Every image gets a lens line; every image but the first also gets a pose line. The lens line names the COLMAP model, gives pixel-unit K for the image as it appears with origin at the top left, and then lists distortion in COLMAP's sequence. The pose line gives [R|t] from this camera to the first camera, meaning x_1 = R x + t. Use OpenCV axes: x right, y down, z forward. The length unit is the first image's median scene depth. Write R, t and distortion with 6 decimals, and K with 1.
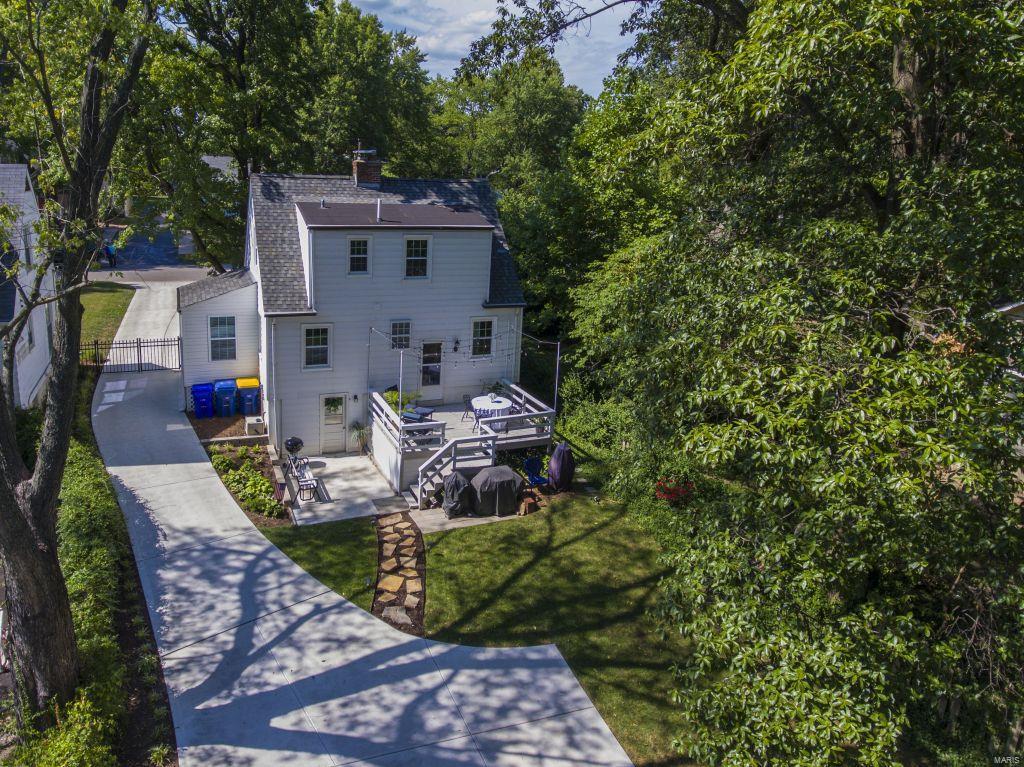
lens RADIAL K [[677.0, 0, 453.6], [0, 677.0, 340.1], [0, 0, 1]] dist [-0.025404, 0.010718]
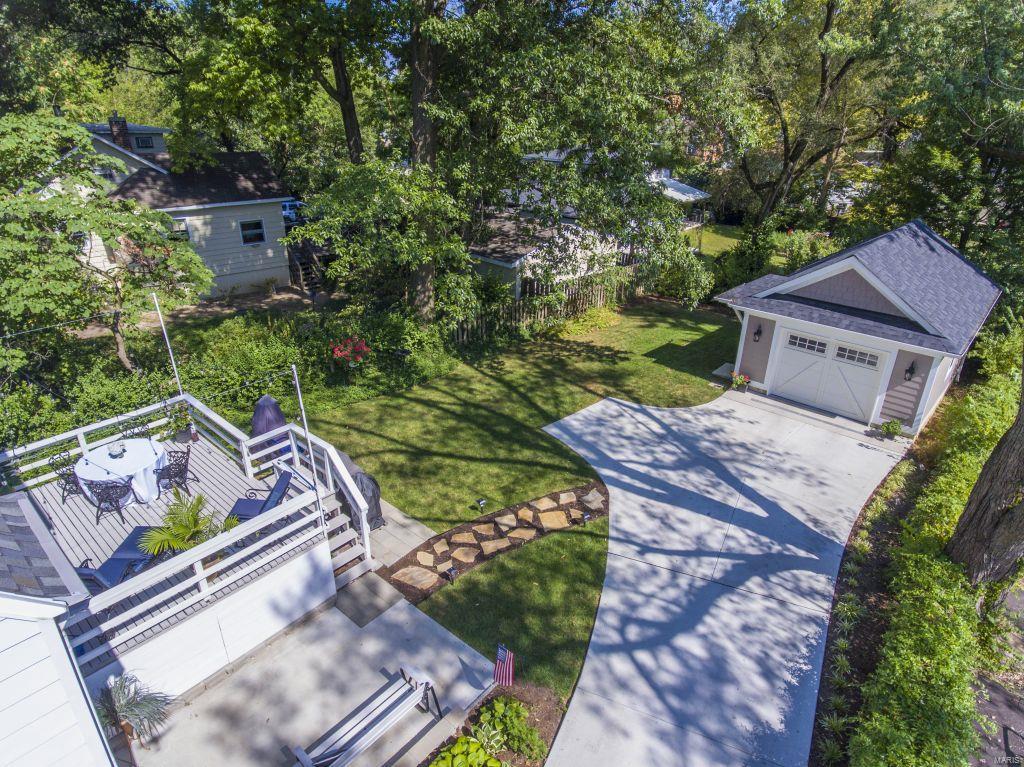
lens RADIAL K [[605.8, 0, 513.7], [0, 605.8, 383.4], [0, 0, 1]] dist [-0.005328, -0.001673]
pose [[-0.477503, -0.395693, 0.784486, -0.496121], [0.153116, 0.841714, 0.517757, -0.161564], [-0.865186, 0.367347, -0.341334, 1.024553]]
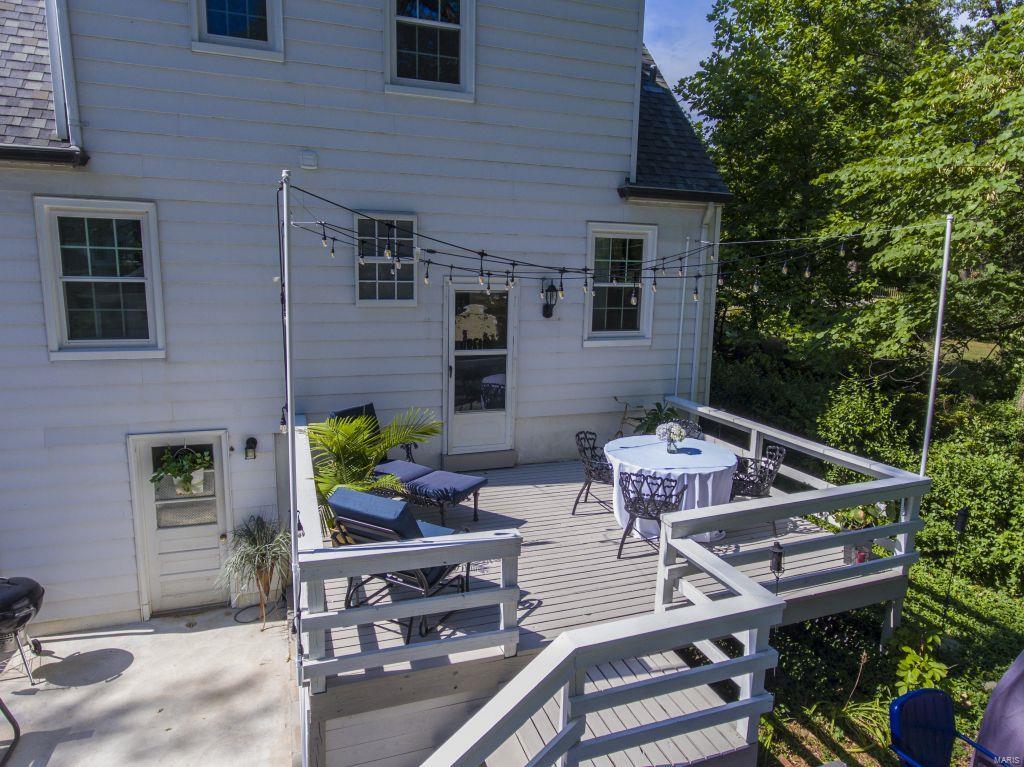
lens RADIAL K [[605.8, 0, 512.0], [0, 605.8, 388.6], [0, 0, 1]] dist [-0.005328, -0.001673]
pose [[0.999611, -0.015123, -0.023419, -0.010823], [0.013934, 0.998645, -0.050132, 0.087524], [0.024145, 0.049787, 0.998468, 0.836028]]
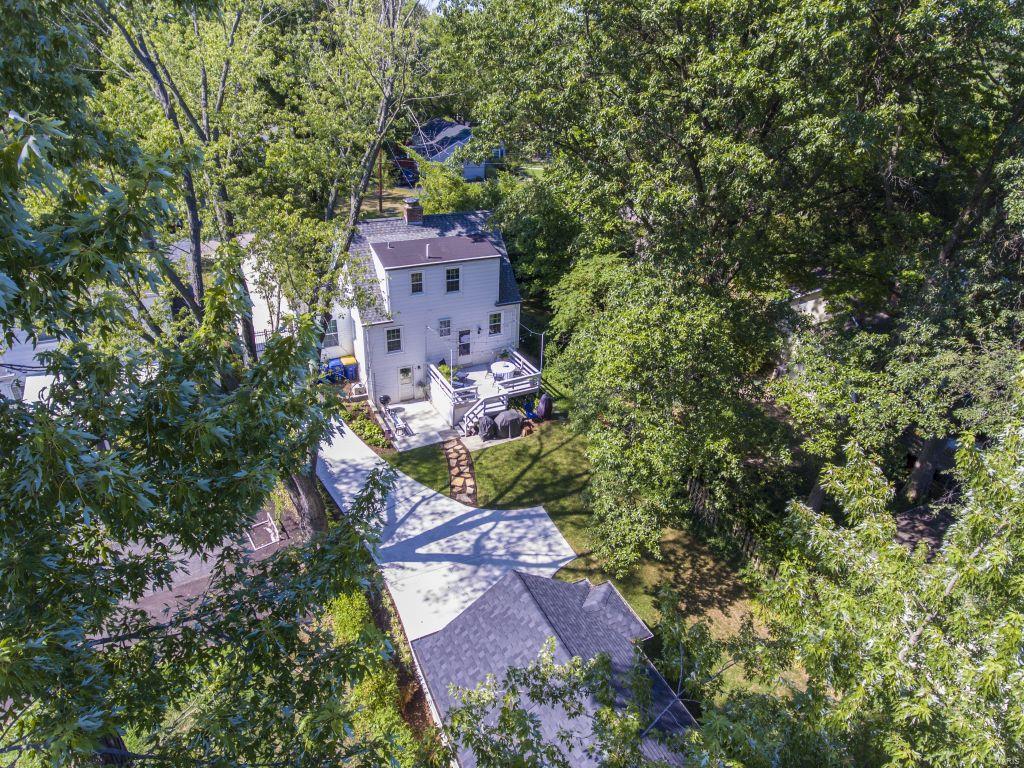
lens RADIAL K [[605.8, 0, 513.7], [0, 605.8, 376.9], [0, 0, 1]] dist [-0.005328, -0.001673]
pose [[0.994210, -0.052236, 0.093902, -0.067617], [0.027485, 0.968440, 0.247728, -0.290689], [-0.103879, -0.243713, 0.964268, -0.501956]]
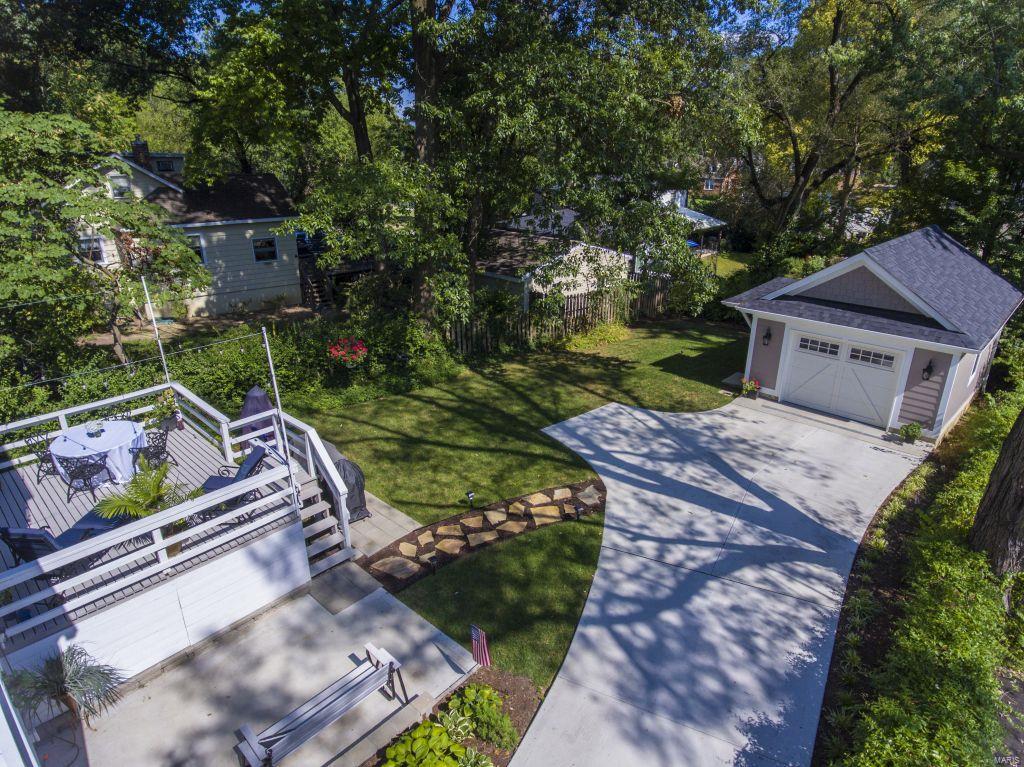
lens RADIAL K [[605.8, 0, 510.4], [0, 605.8, 379.5], [0, 0, 1]] dist [-0.005328, -0.001673]
pose [[-0.446369, -0.344753, 0.825773, -0.515150], [0.171406, 0.872779, 0.457030, -0.093796], [-0.878280, 0.345546, -0.330489, 1.005508]]
